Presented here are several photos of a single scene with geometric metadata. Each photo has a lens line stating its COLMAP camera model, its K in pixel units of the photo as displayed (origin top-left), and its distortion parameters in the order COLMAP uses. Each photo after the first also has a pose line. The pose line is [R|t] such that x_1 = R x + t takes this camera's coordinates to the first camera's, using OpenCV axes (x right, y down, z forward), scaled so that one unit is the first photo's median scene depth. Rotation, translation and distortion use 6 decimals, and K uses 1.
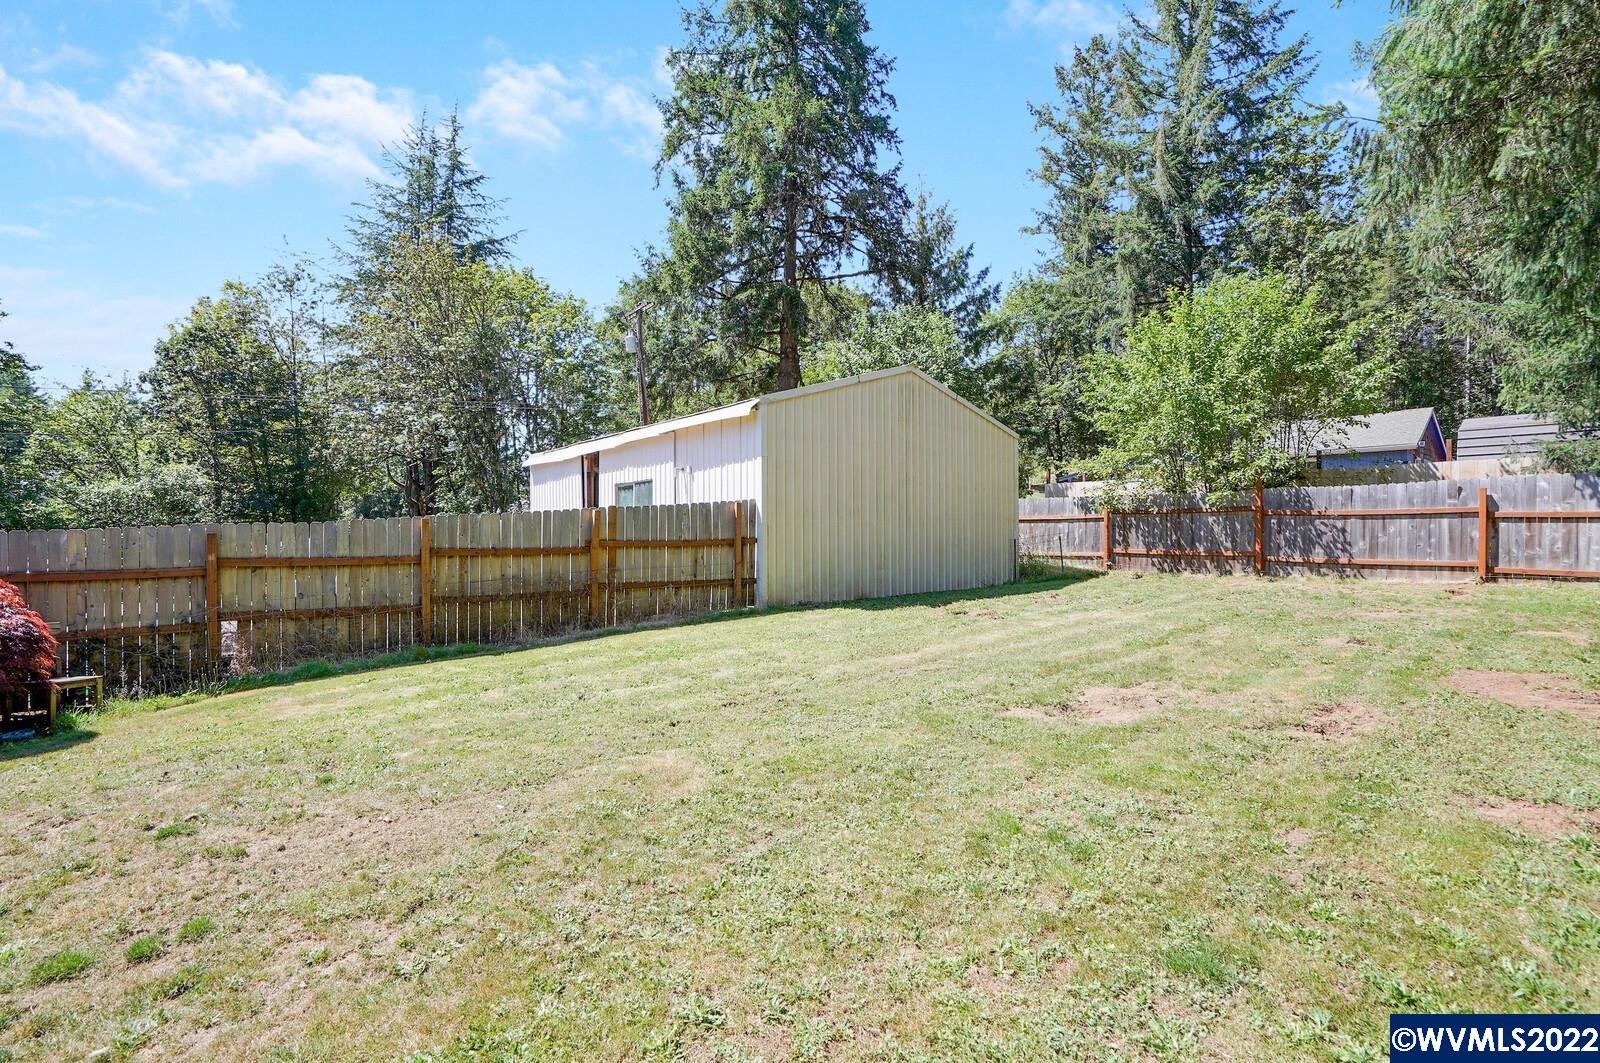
lens RADIAL K [[748.6, 0, 800.1], [0, 748.6, 528.7], [0, 0, 1]] dist [-0.004695, -0.000326]
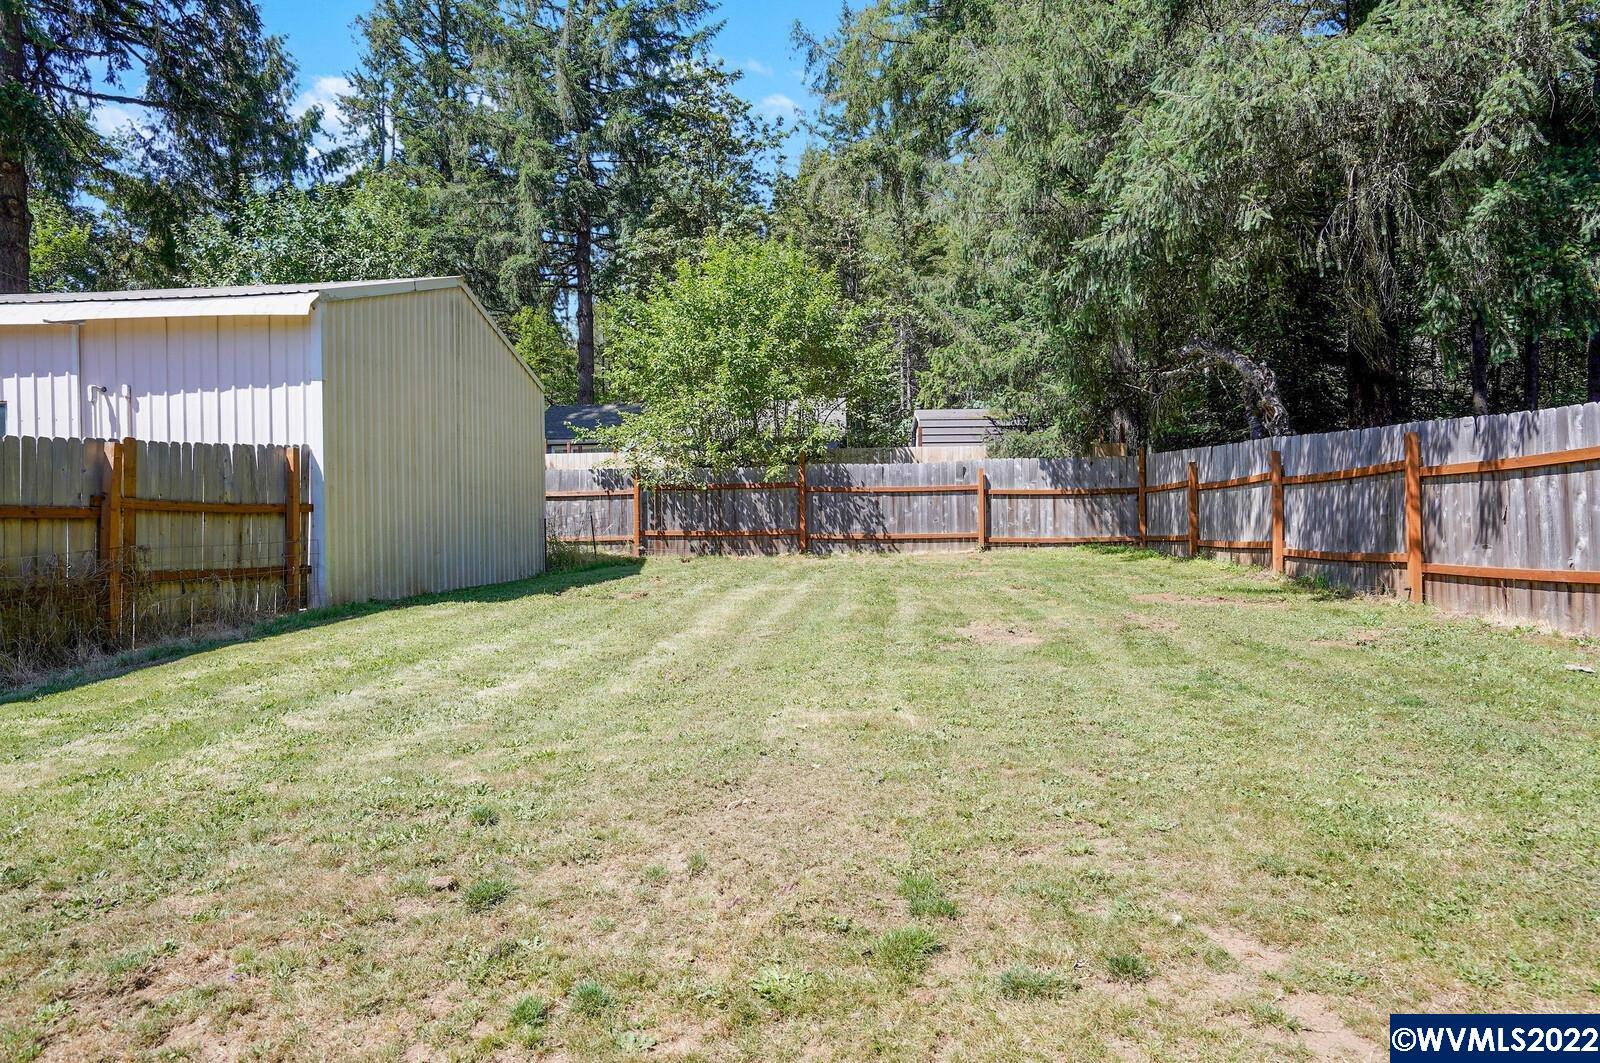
lens RADIAL K [[1007.3, 0, 799.3], [0, 1007.3, 529.3], [0, 0, 1]] dist [0.025015, 0.003933]
pose [[0.724084, -0.005265, 0.689692, -0.315876], [0.005858, 0.999982, 0.001483, 0.031366], [-0.689687, 0.002966, 0.724101, 0.065434]]
